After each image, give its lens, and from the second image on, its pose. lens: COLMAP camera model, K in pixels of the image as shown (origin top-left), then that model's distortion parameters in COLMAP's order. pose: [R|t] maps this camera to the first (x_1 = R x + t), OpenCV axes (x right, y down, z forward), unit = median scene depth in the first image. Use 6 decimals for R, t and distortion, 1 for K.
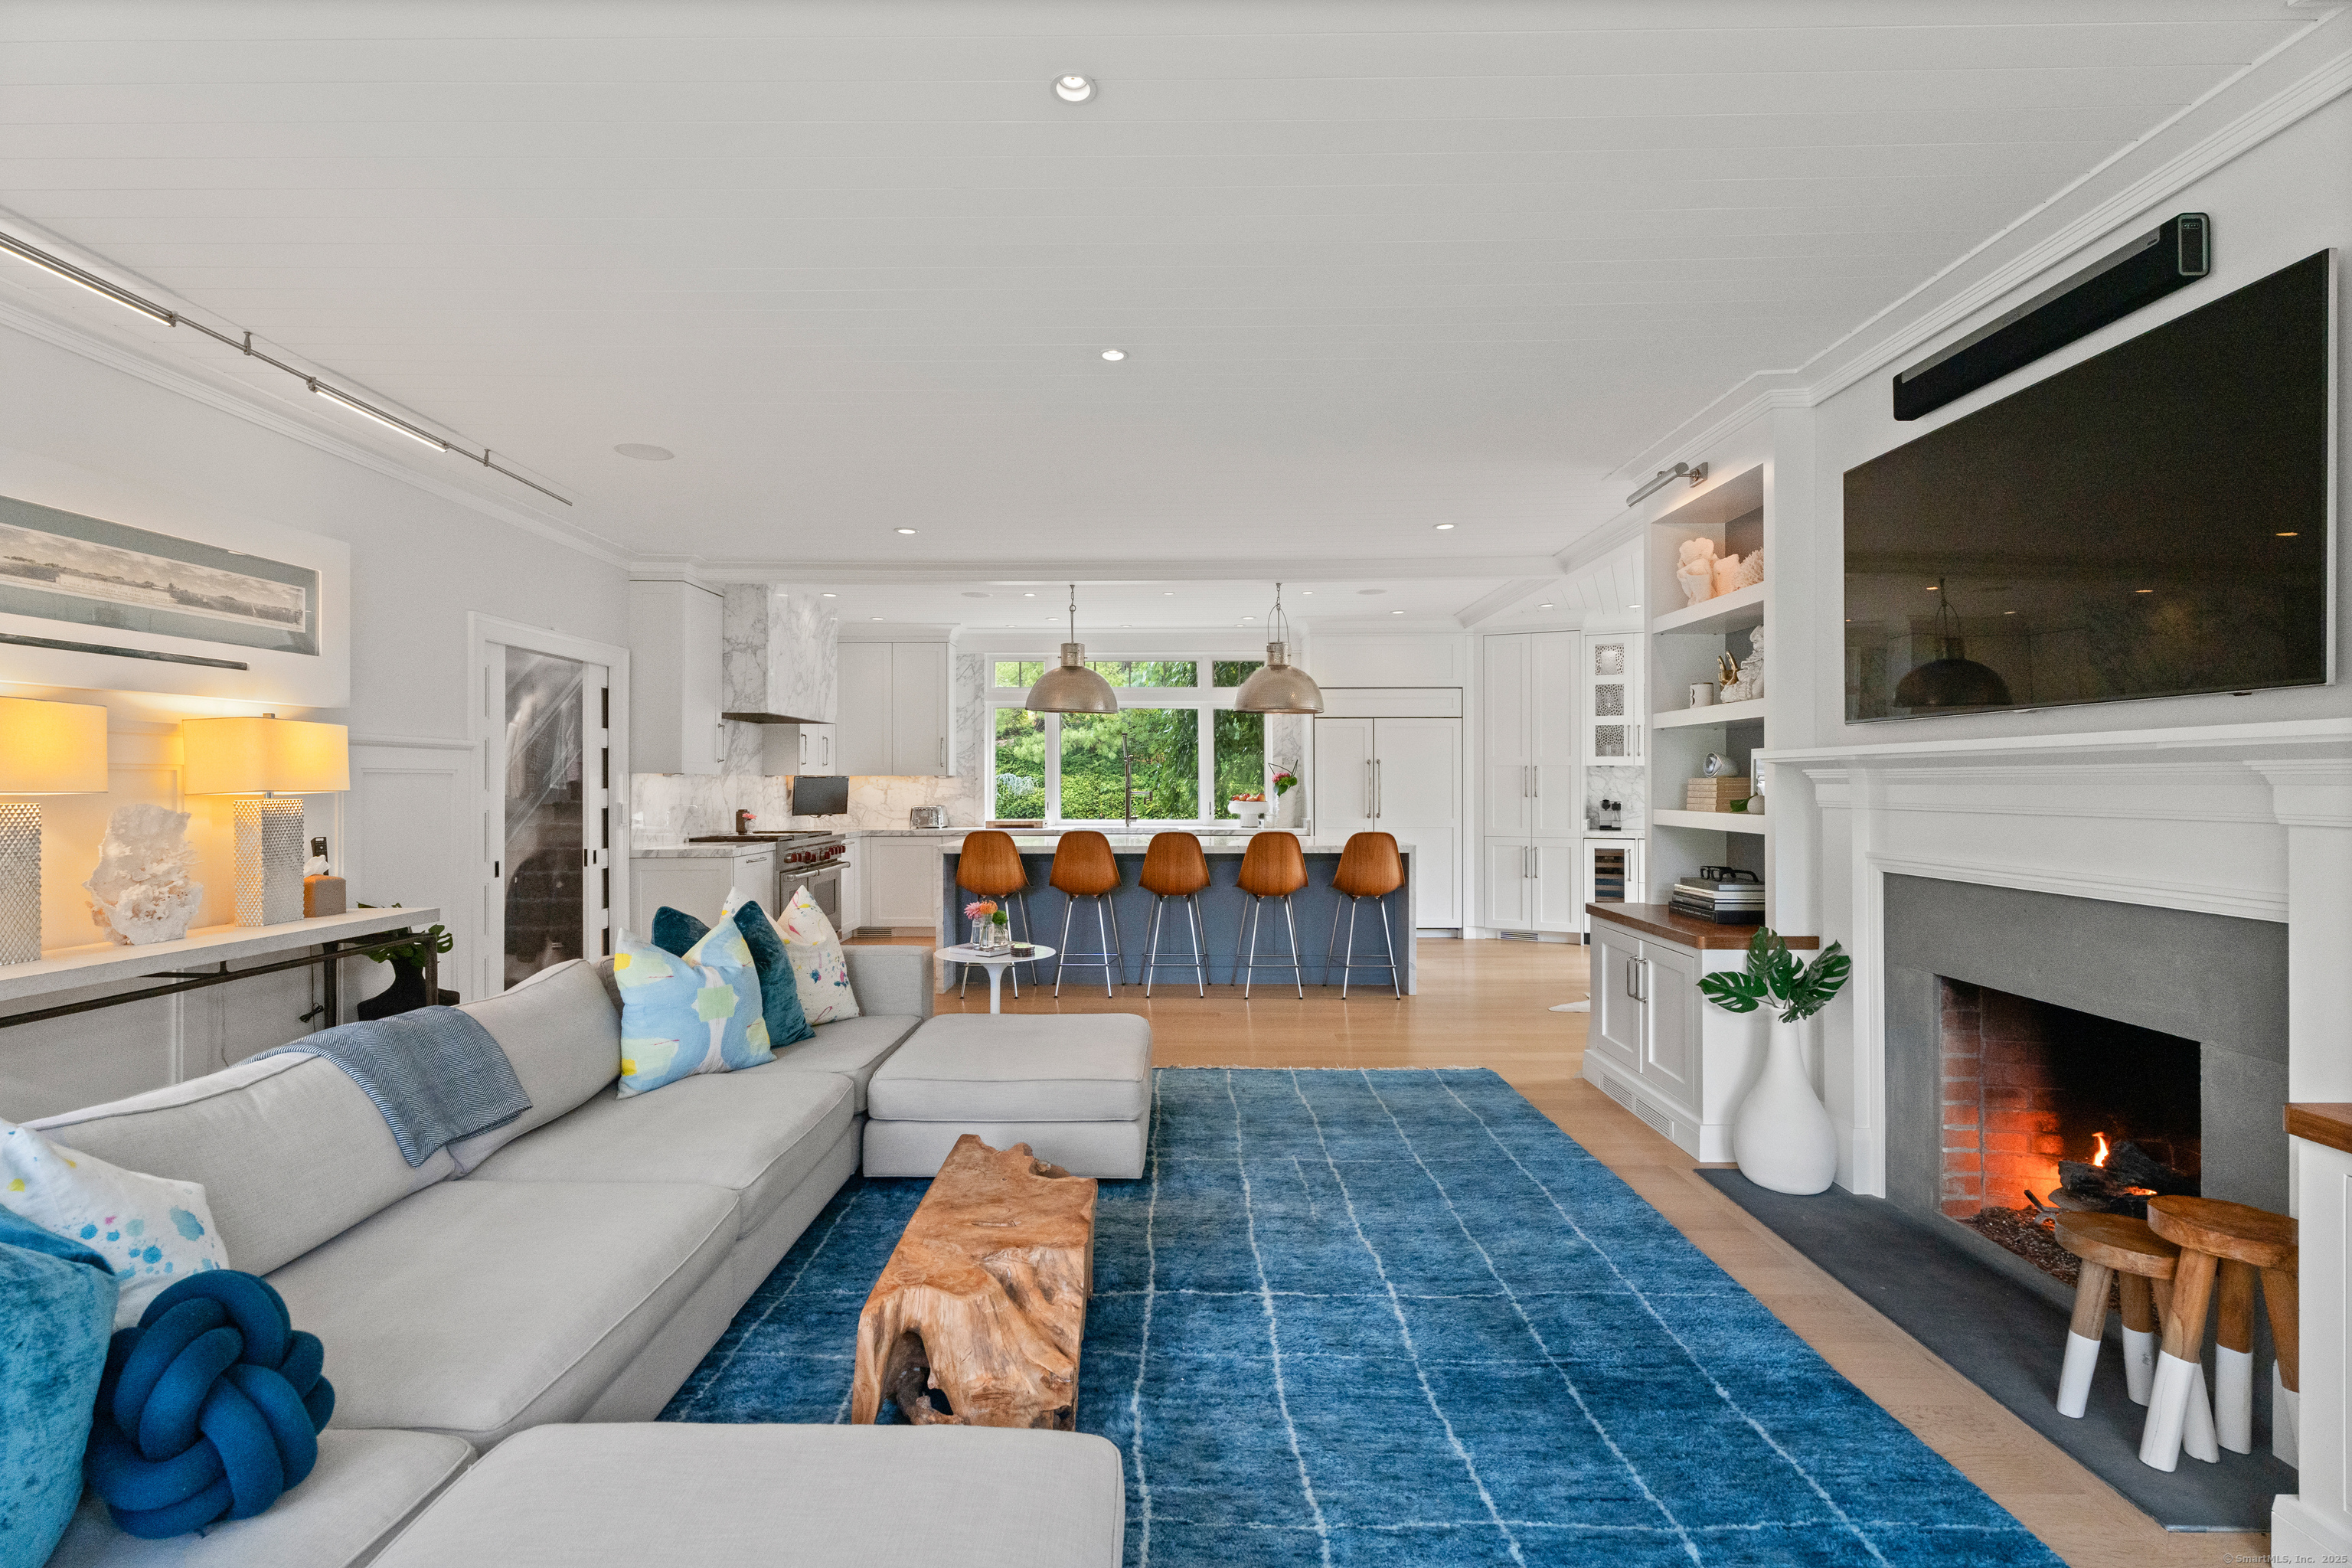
lens RADIAL K [[1048.3, 0, 1169.3], [0, 1048.3, 777.1], [0, 0, 1]] dist [-0.000831, 0.001153]
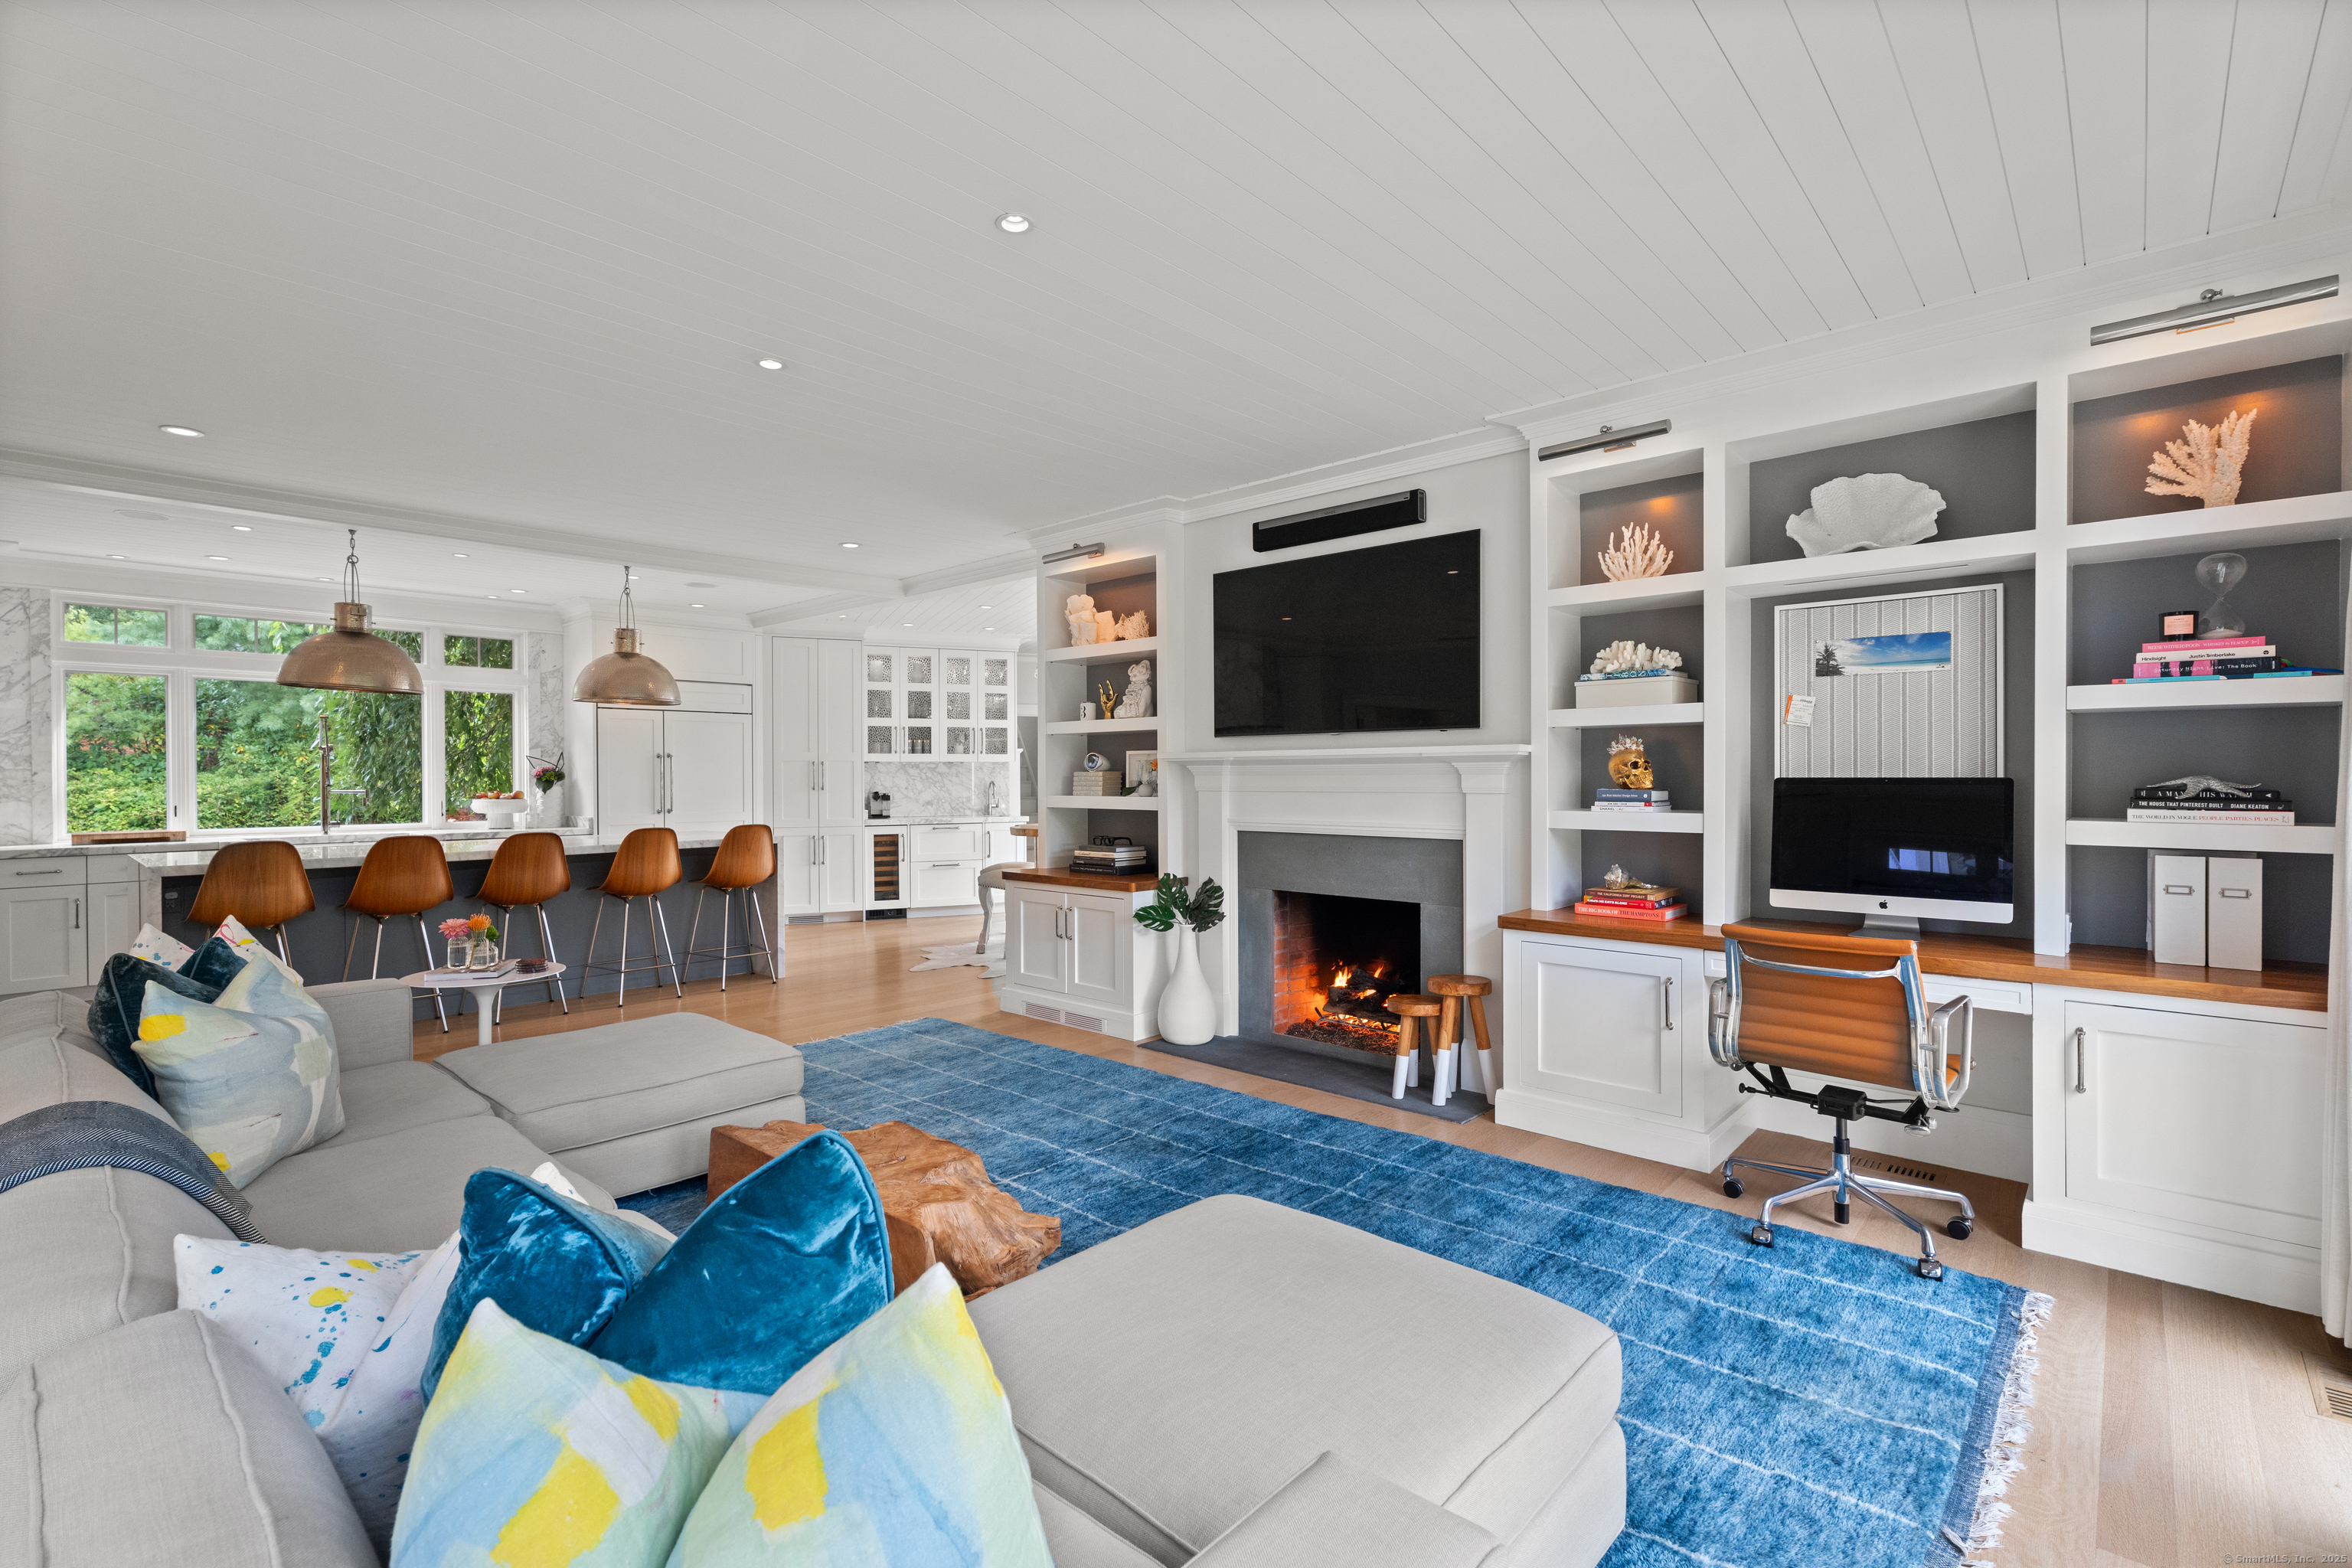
lens RADIAL K [[1048.3, 0, 1169.3], [0, 1048.3, 777.1], [0, 0, 1]] dist [-0.000831, 0.001153]
pose [[0.670562, -0.003056, 0.741847, -0.515137], [-0.000253, 0.999991, 0.004348, 0.001954], [-0.741854, -0.003103, 0.670555, 0.008770]]
